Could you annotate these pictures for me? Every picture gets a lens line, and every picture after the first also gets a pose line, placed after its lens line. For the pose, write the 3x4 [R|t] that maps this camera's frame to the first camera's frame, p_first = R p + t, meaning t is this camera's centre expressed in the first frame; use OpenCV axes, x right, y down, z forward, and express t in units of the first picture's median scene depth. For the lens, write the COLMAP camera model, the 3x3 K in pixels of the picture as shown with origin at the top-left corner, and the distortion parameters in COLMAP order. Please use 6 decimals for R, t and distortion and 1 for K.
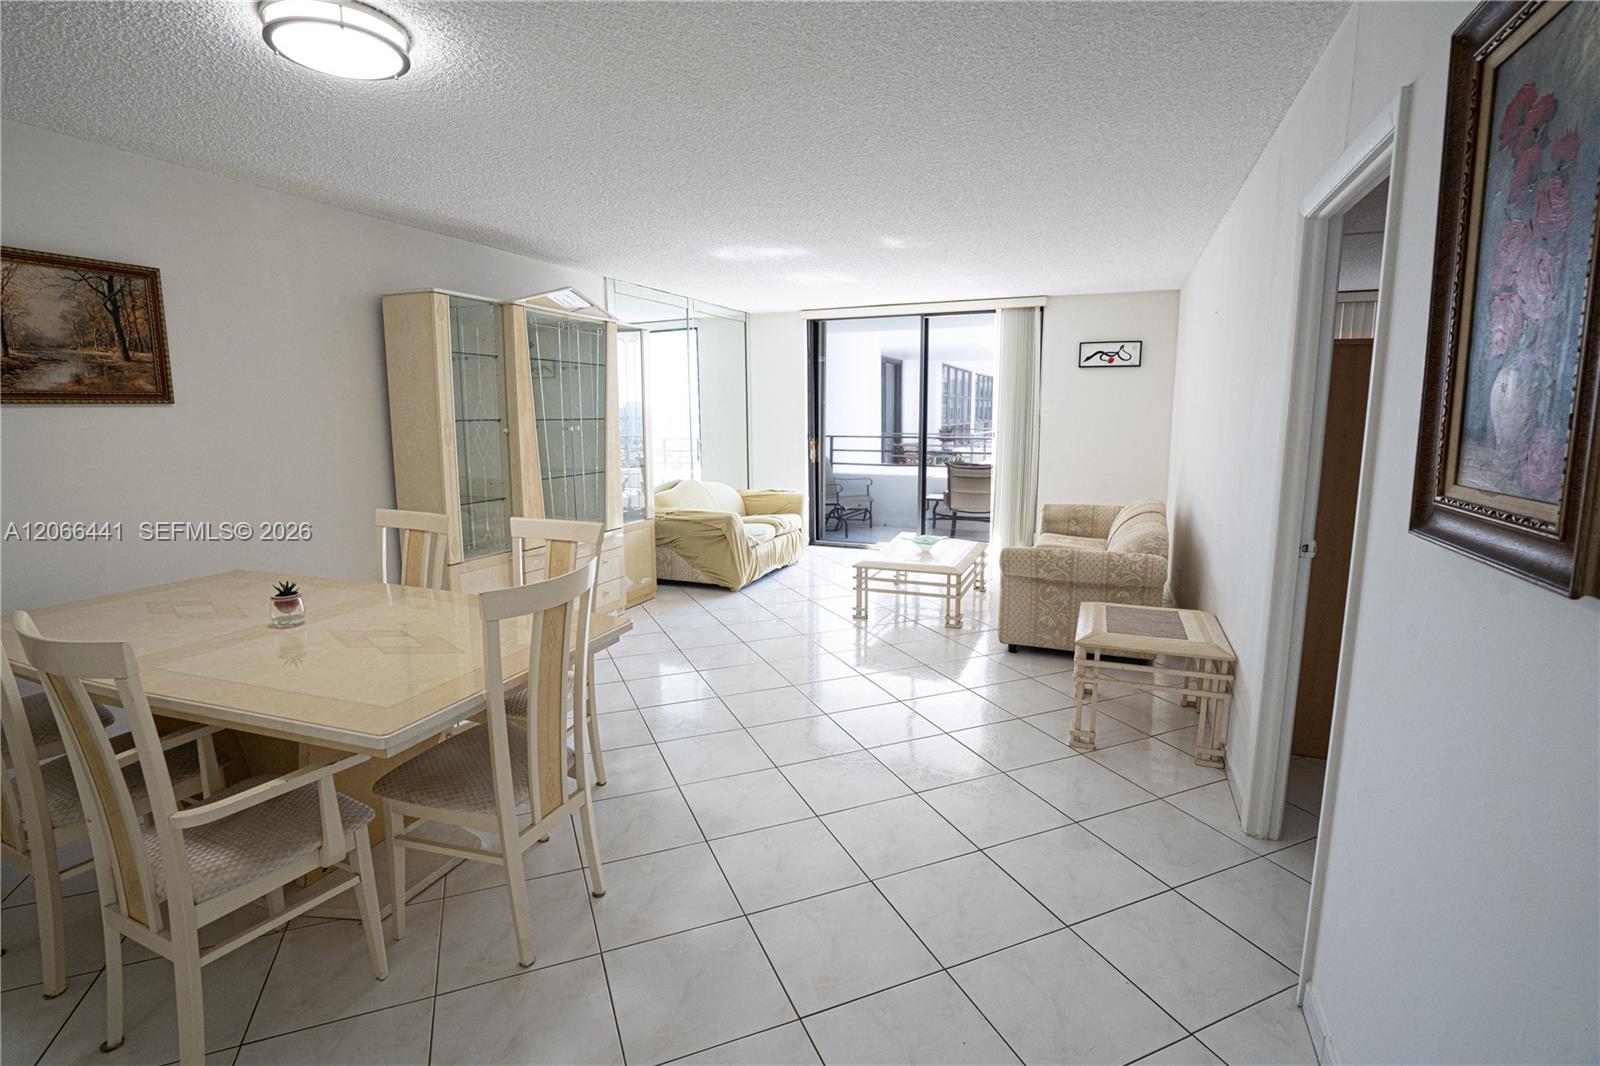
lens RADIAL K [[744.6, 0, 801.5], [0, 744.6, 530.6], [0, 0, 1]] dist [-0.054565, 0.017808]
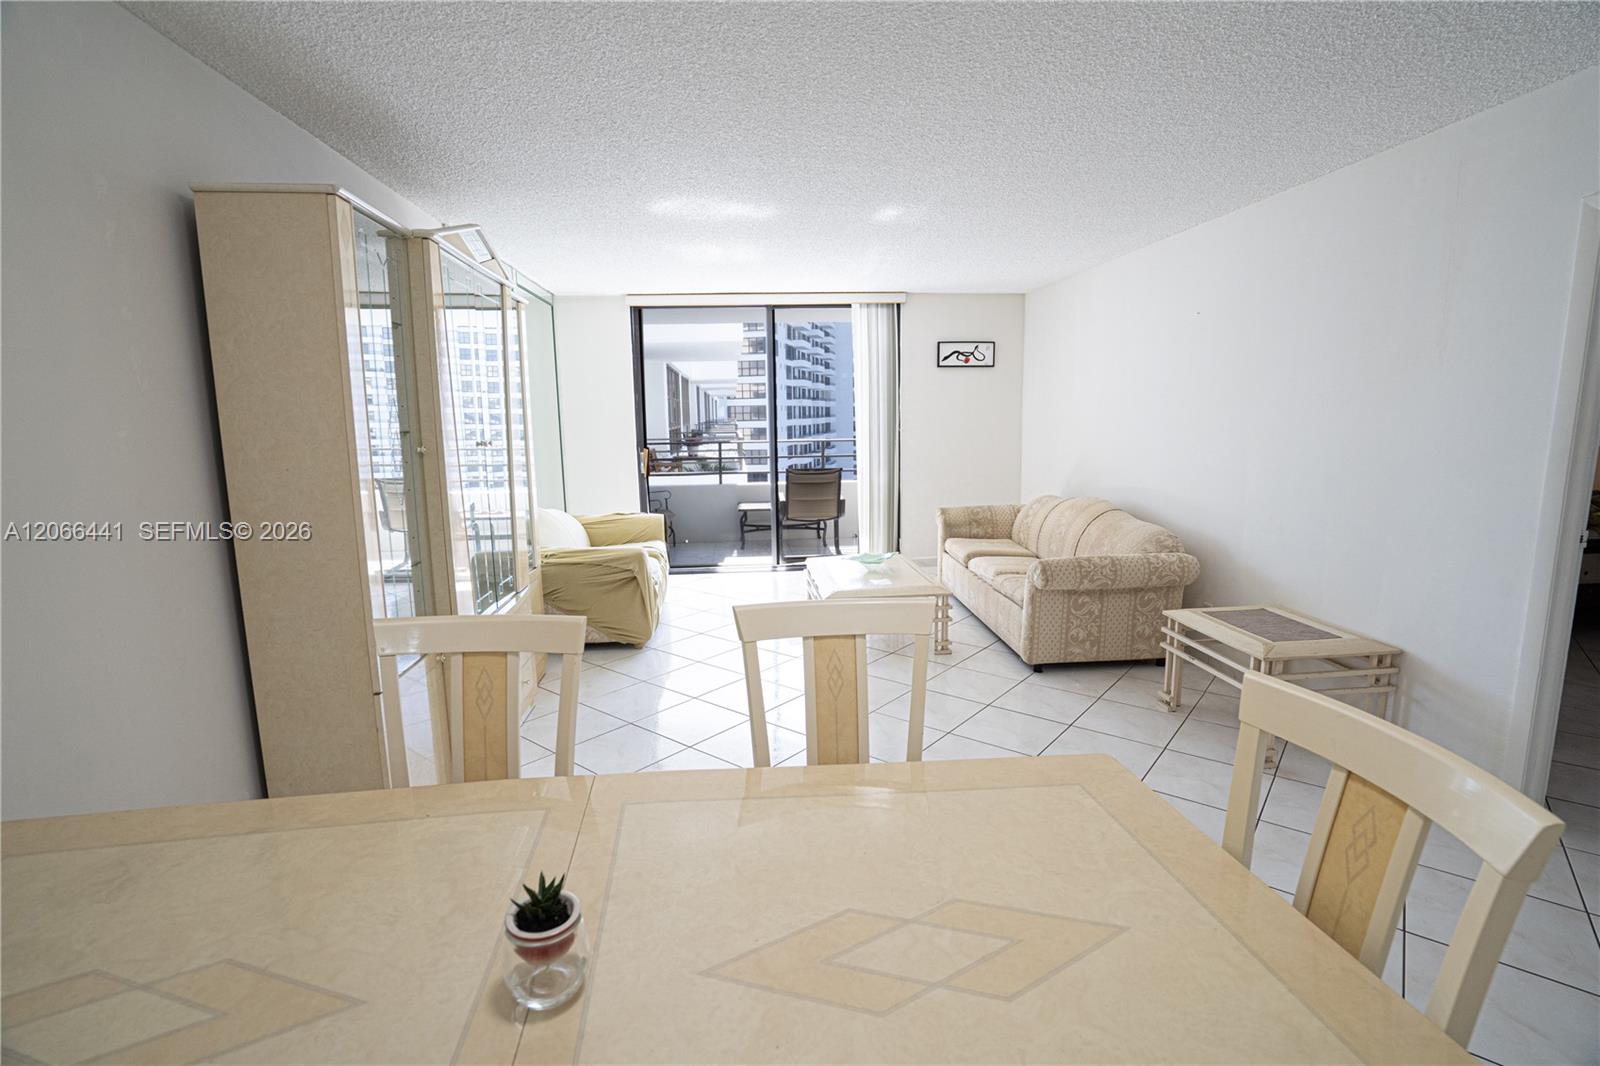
lens RADIAL K [[744.6, 0, 803.2], [0, 744.6, 524.0], [0, 0, 1]] dist [-0.054565, 0.017808]
pose [[0.883856, -0.078105, 0.461193, -0.461675], [0.084640, 0.996390, 0.006533, -0.060523], [-0.460038, 0.033261, 0.887276, 0.376981]]
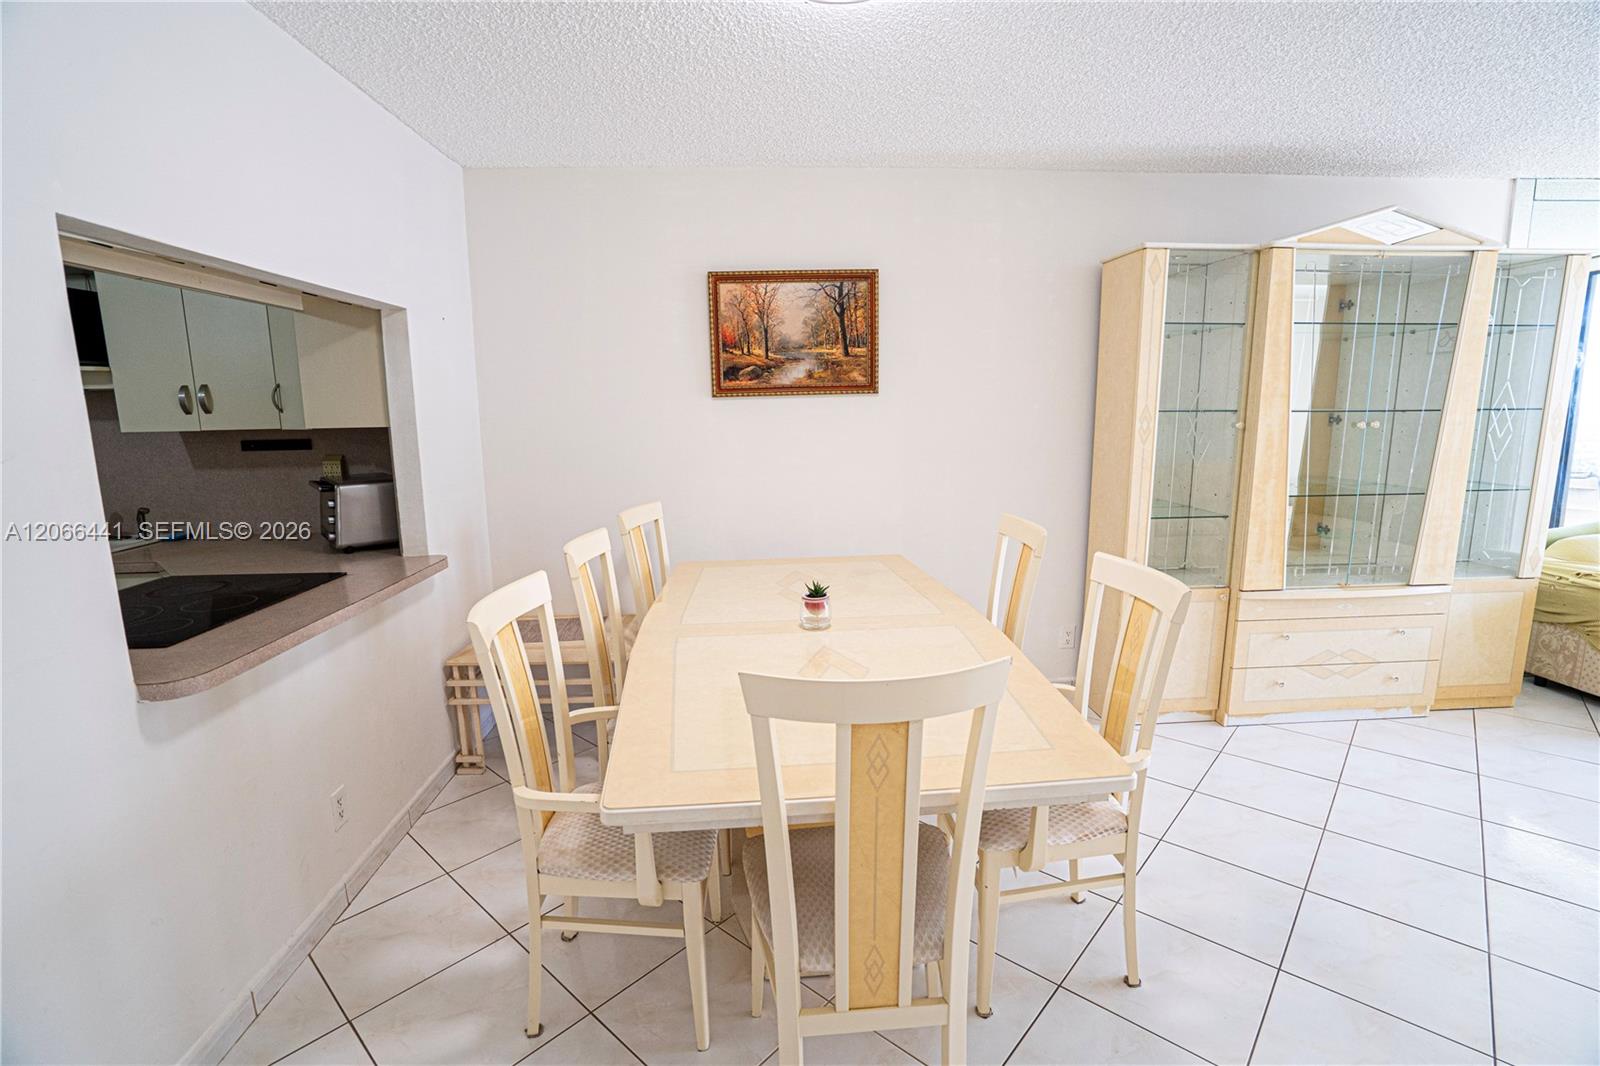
lens RADIAL K [[744.6, 0, 796.2], [0, 744.6, 532.6], [0, 0, 1]] dist [-0.054565, 0.017808]
pose [[0.423550, 0.150739, -0.893243, 0.087664], [-0.127405, 0.986169, 0.106009, -0.058518], [0.896869, 0.068904, 0.436897, 0.335803]]
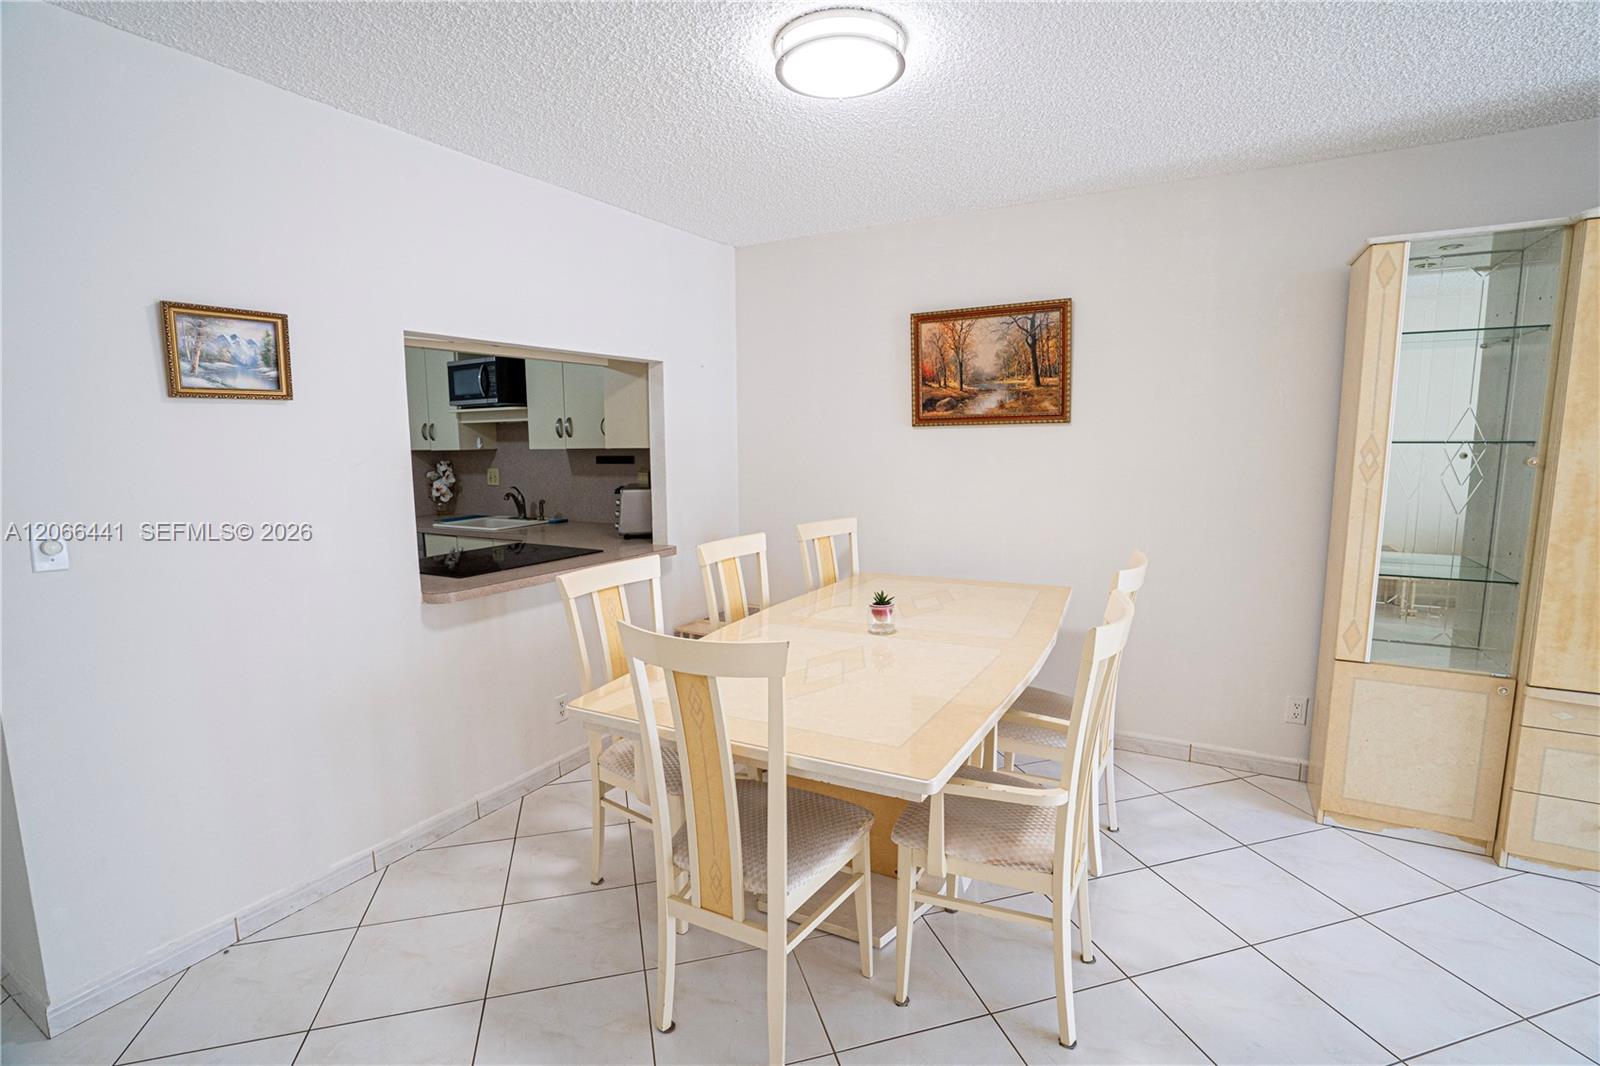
lens RADIAL K [[744.6, 0, 794.9], [0, 744.6, 530.4], [0, 0, 1]] dist [-0.054565, 0.017808]
pose [[-0.133739, 0.126872, -0.982862, 0.228136], [-0.140698, 0.979294, 0.145556, -0.098446], [0.980978, 0.157753, -0.113119, 0.606945]]
